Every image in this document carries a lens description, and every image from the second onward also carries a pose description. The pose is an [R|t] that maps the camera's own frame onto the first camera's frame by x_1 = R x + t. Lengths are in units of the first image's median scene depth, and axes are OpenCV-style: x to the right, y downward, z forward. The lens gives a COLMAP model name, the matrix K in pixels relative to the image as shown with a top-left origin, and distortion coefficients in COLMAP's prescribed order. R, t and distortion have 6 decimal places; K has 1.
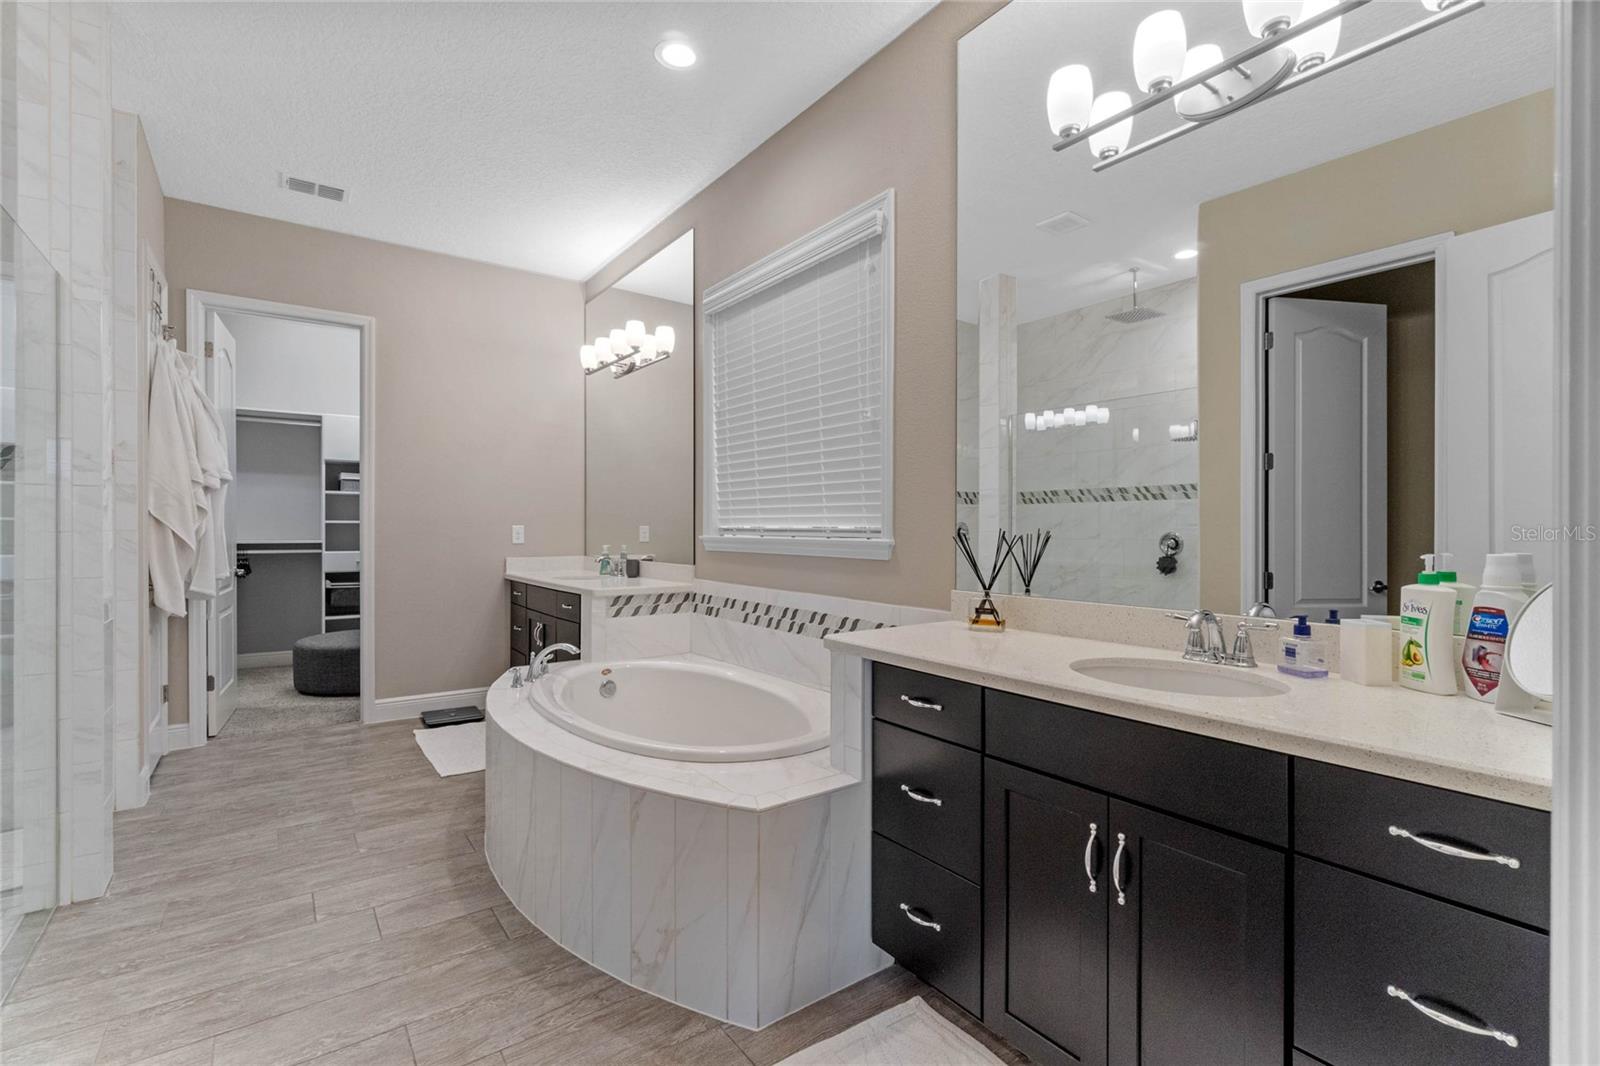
lens RADIAL K [[727.0, 0, 797.5], [0, 727.0, 531.1], [0, 0, 1]] dist [-0.001413, -0.002929]
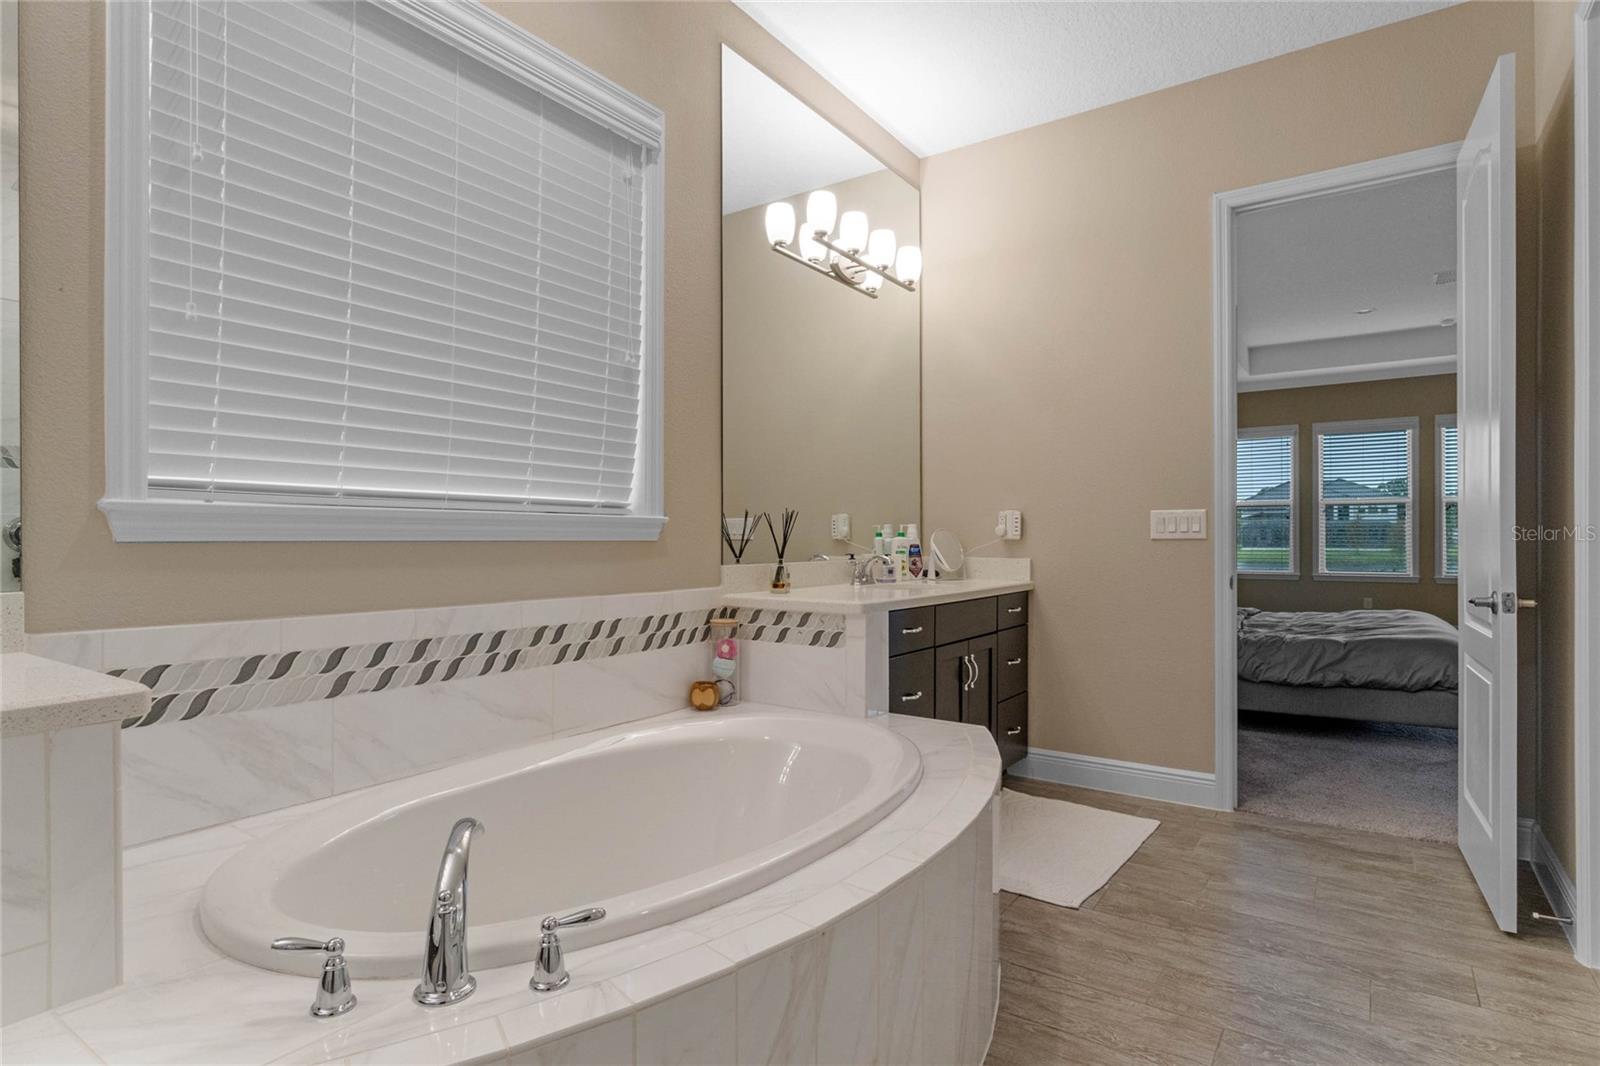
lens RADIAL K [[801.5, 0, 812.4], [0, 801.5, 538.4], [0, 0, 1]] dist [-0.013175, -0.000600]
pose [[-0.328063, -0.002796, 0.944652, -0.726927], [0.004046, 0.999982, 0.004365, 0.029949], [-0.944647, 0.005254, -0.328046, 1.000896]]
